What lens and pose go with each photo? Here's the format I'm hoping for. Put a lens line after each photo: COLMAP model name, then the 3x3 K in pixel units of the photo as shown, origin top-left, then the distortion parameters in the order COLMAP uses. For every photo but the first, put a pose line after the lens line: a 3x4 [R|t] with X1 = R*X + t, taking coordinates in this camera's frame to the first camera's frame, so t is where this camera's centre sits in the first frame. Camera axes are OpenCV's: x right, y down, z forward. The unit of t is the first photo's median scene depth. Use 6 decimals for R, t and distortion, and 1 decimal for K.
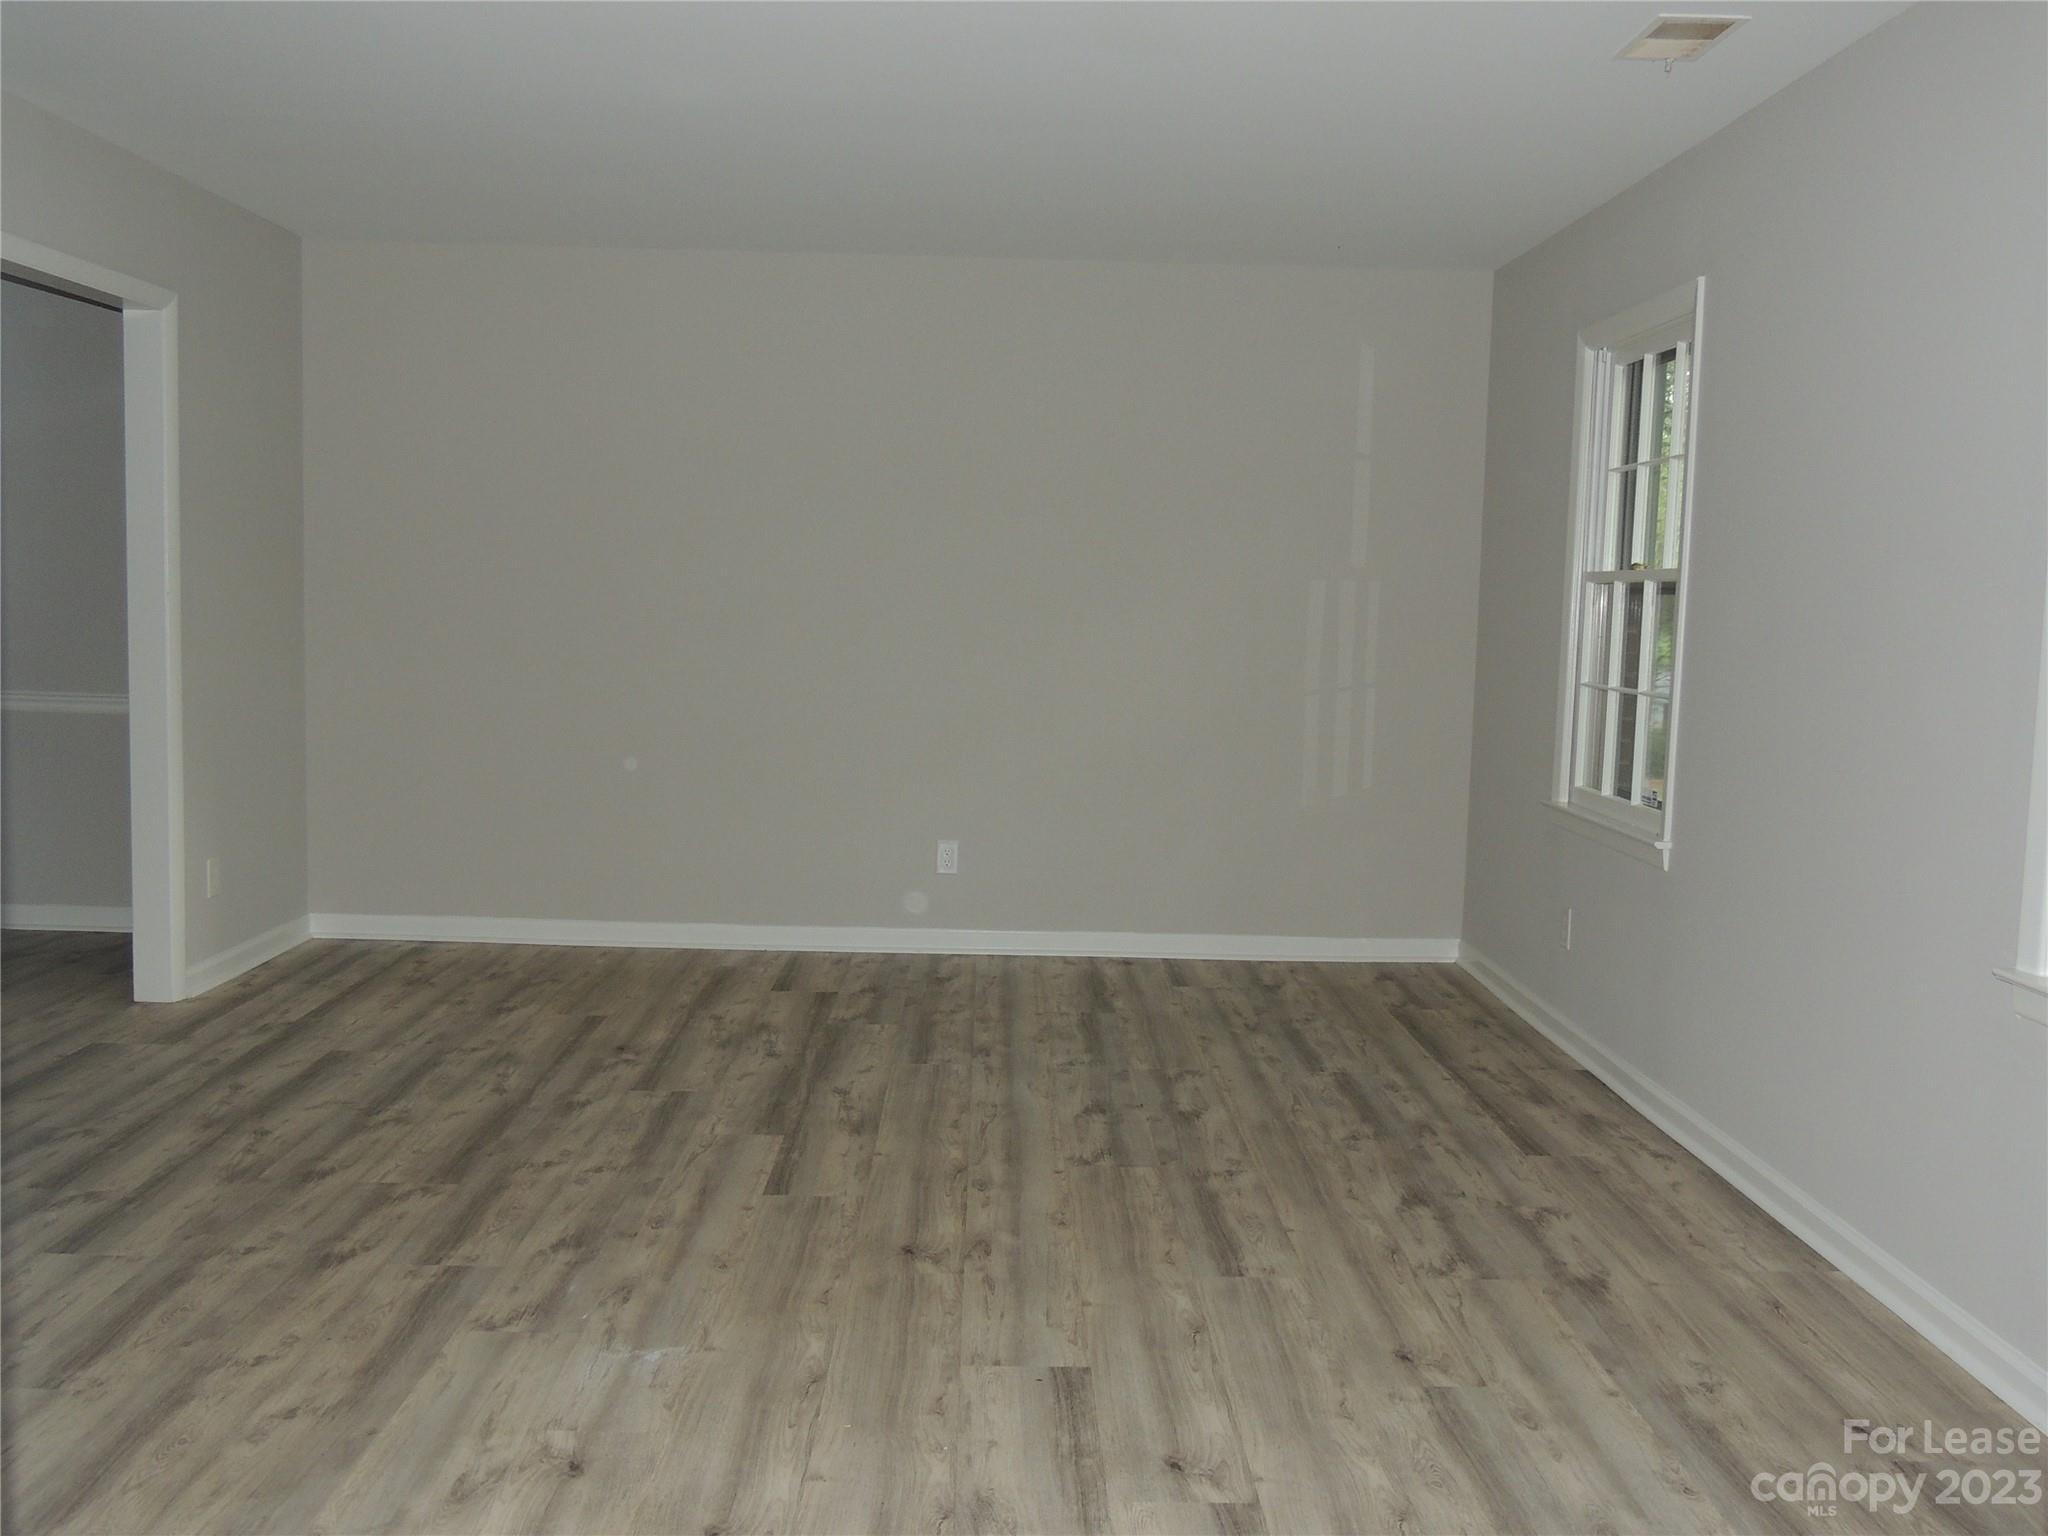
lens RADIAL K [[1798.1, 0, 1024.0], [0, 1798.1, 768.0], [0, 0, 1]] dist [-0.013613, -0.004878]
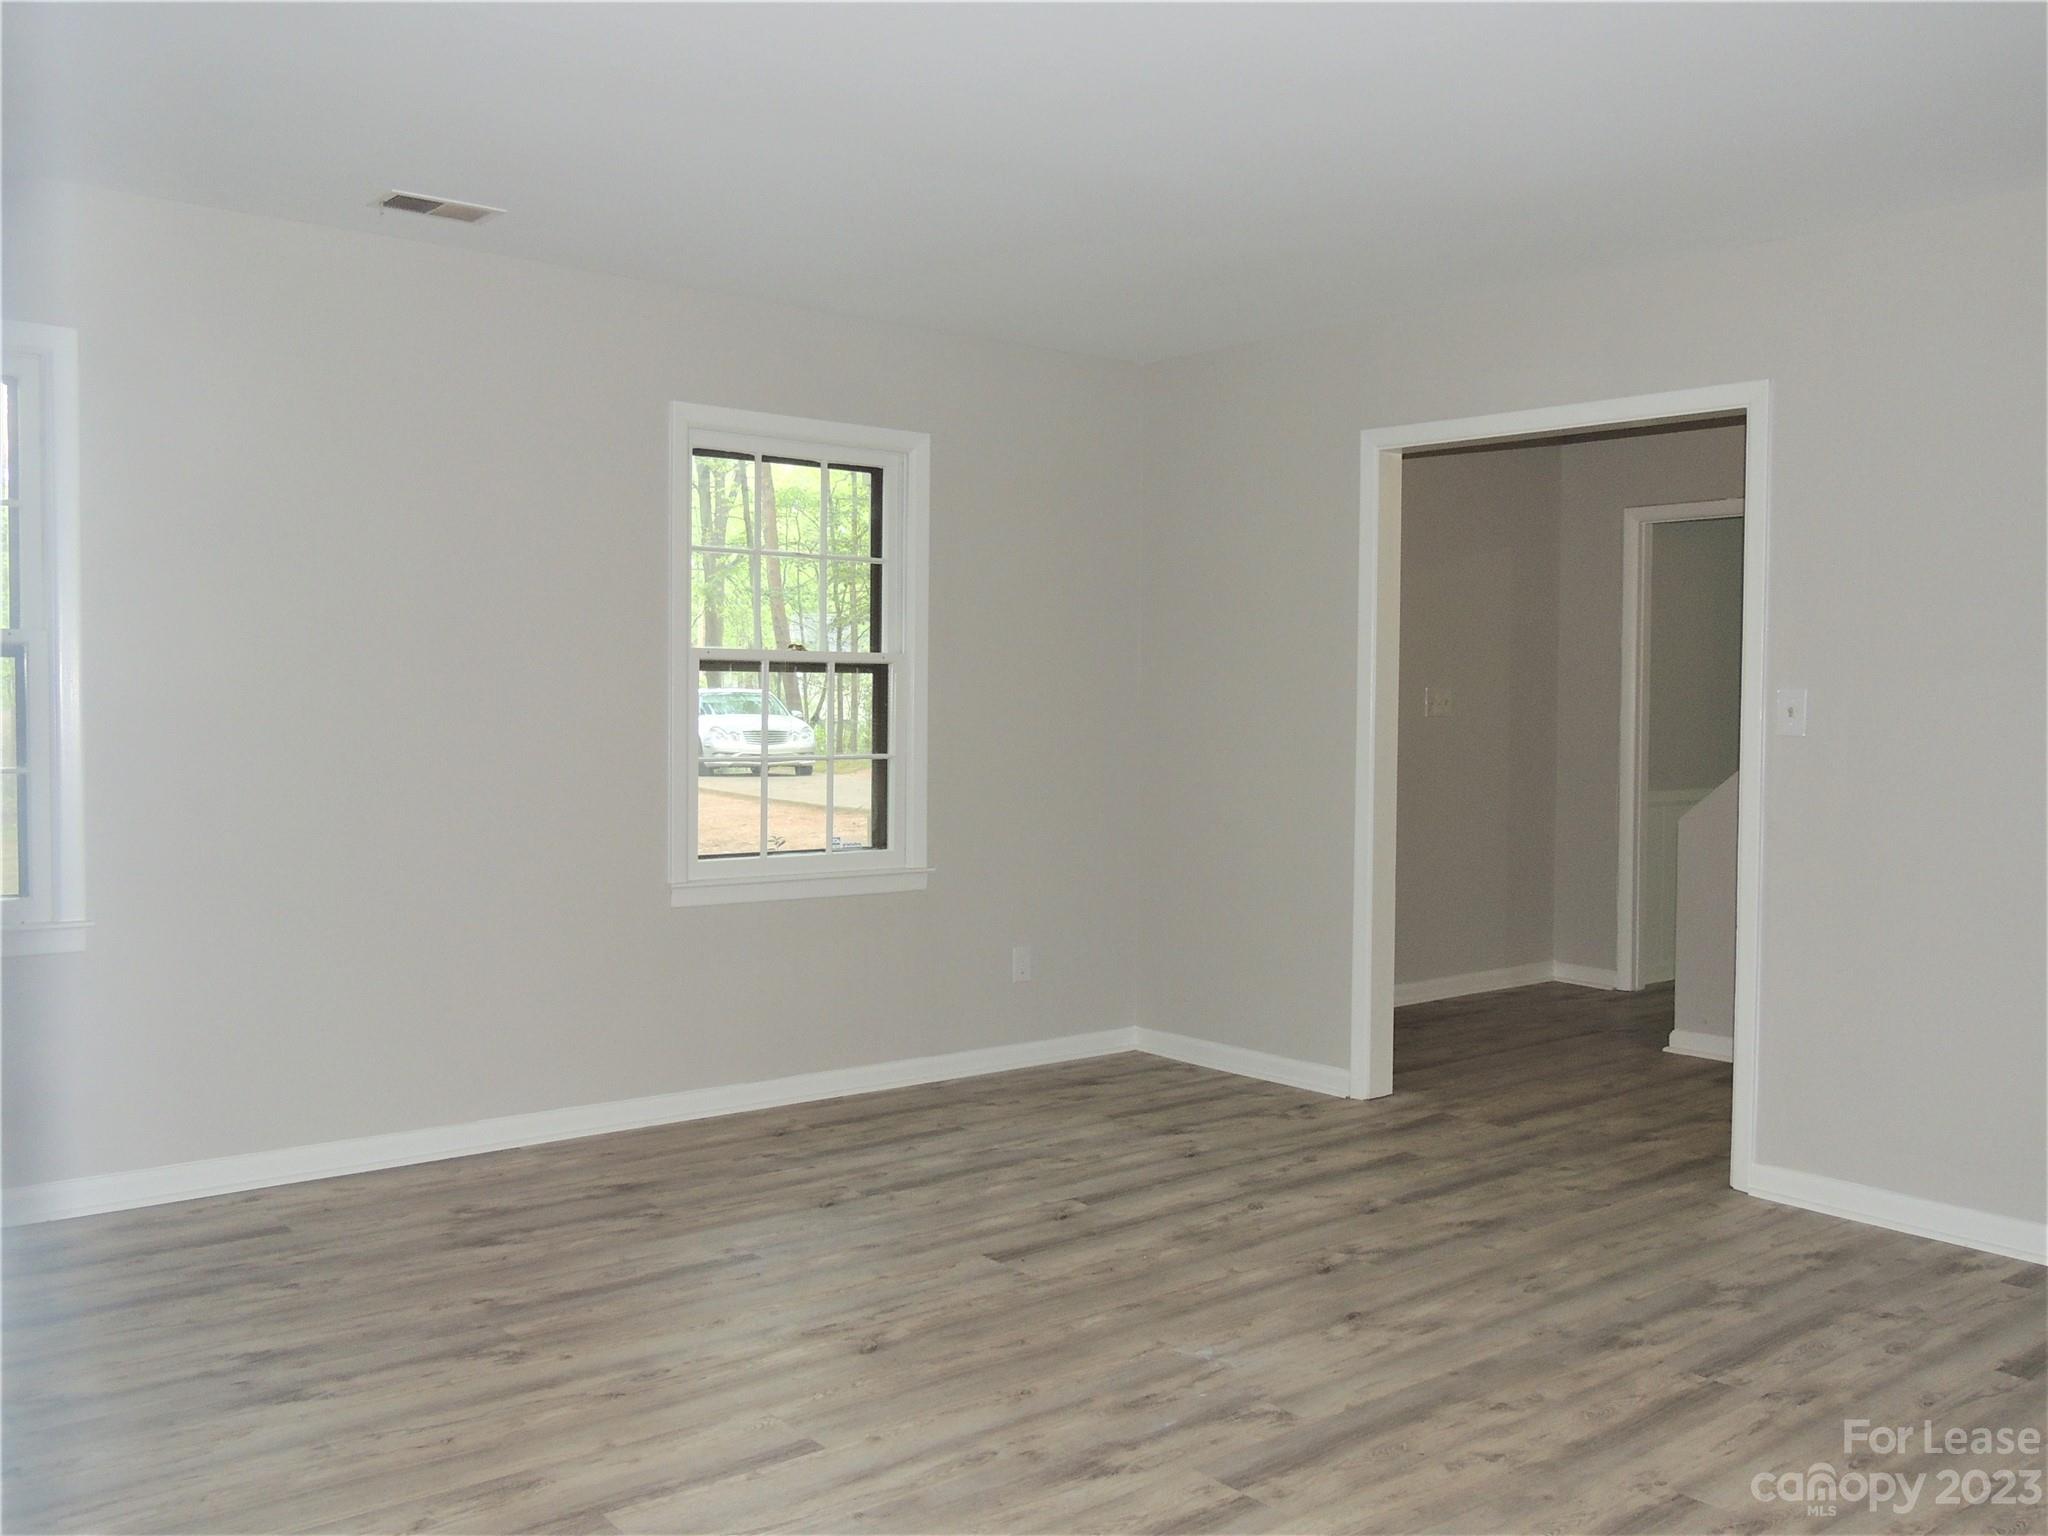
lens RADIAL K [[1798.1, 0, 1024.0], [0, 1798.1, 768.0], [0, 0, 1]] dist [-0.013613, -0.004878]
pose [[-0.623651, -0.062224, 0.779222, -0.856799], [0.048369, 0.991845, 0.117915, -0.159291], [-0.780205, 0.111228, -0.615556, 1.490231]]
